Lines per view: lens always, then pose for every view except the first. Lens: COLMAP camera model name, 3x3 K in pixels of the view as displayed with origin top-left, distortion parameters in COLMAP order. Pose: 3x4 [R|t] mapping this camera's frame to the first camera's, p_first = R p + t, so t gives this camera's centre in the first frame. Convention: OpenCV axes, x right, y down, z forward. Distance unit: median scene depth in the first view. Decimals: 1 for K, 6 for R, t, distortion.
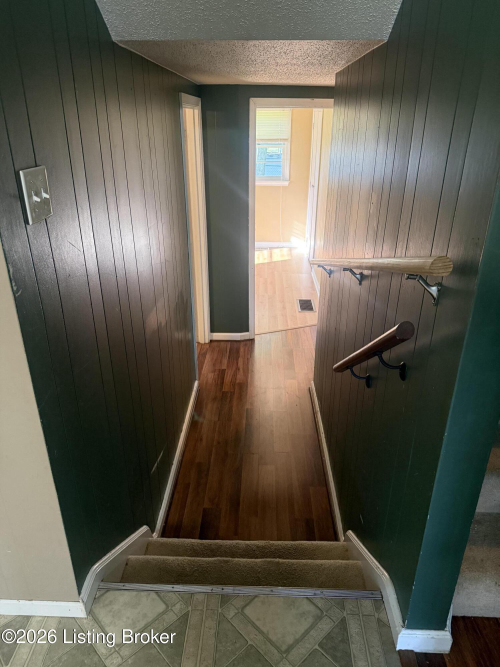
lens RADIAL K [[466.2, 0, 252.0], [0, 466.2, 333.5], [0, 0, 1]] dist [0.064837, -0.086849]
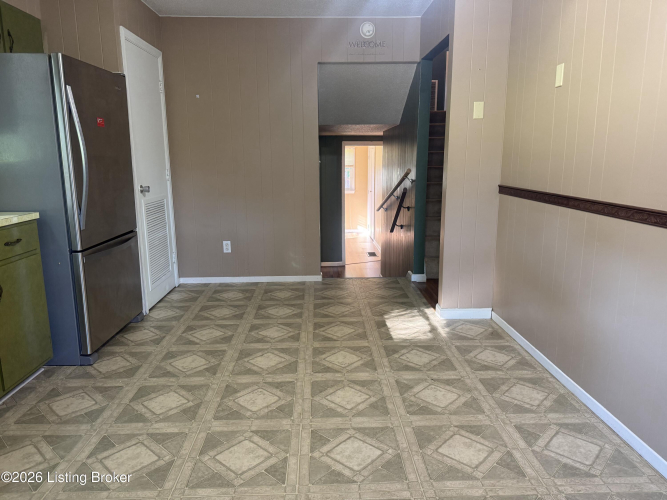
lens RADIAL K [[466.2, 0, 336.1], [0, 466.2, 248.1], [0, 0, 1]] dist [0.064837, -0.086849]
pose [[0.997808, -0.019648, 0.063184, -0.128027], [0.034093, 0.971047, -0.236443, 0.334635], [-0.056709, 0.238079, 0.969589, -0.666716]]
